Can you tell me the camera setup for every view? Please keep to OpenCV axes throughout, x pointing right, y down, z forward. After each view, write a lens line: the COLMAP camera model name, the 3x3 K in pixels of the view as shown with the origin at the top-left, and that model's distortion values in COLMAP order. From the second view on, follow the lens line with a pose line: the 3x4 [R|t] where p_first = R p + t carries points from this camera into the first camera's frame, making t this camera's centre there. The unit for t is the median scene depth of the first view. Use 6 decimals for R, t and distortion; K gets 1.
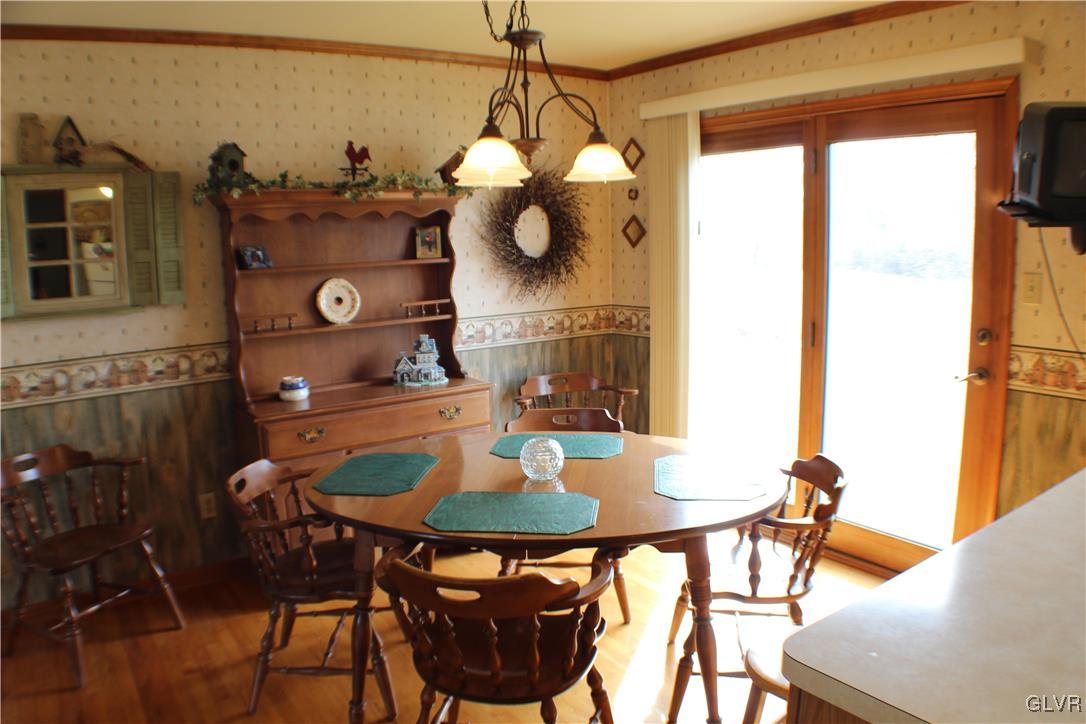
lens RADIAL K [[787.2, 0, 543.0], [0, 787.2, 362.0], [0, 0, 1]] dist [-0.222327, 0.080103]
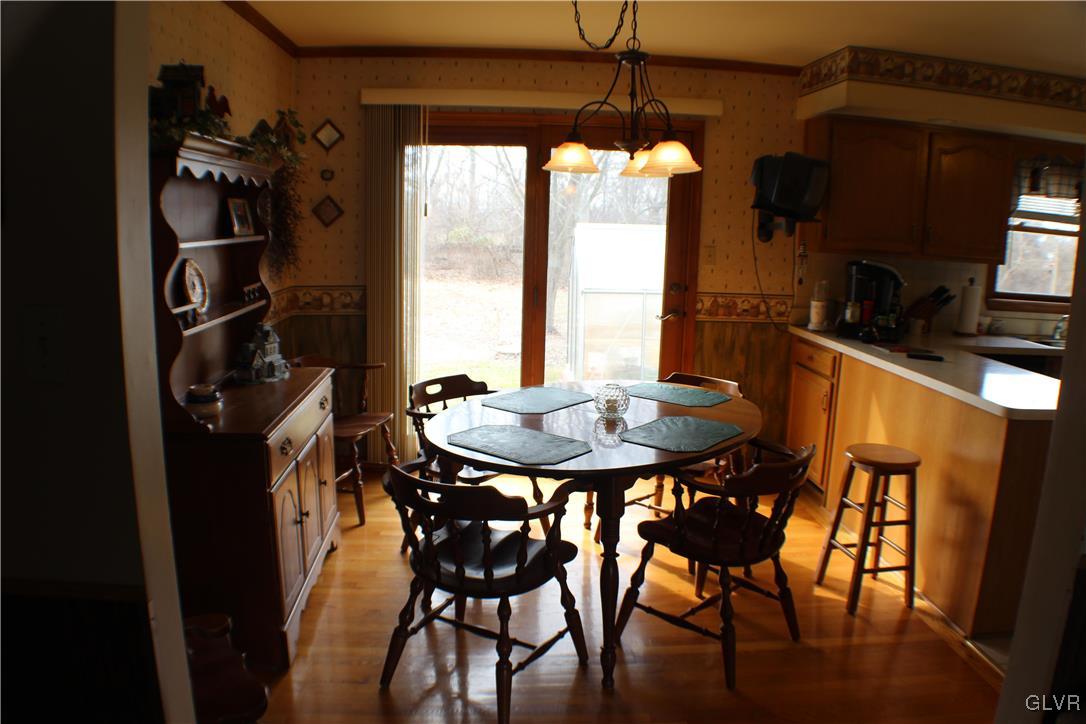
lens RADIAL K [[787.2, 0, 543.0], [0, 787.2, 362.0], [0, 0, 1]] dist [-0.222327, 0.080103]
pose [[0.524756, -0.116268, 0.843275, -0.766757], [0.099596, 0.992211, 0.074825, -0.026728], [-0.845406, 0.044722, 0.532249, 0.311939]]
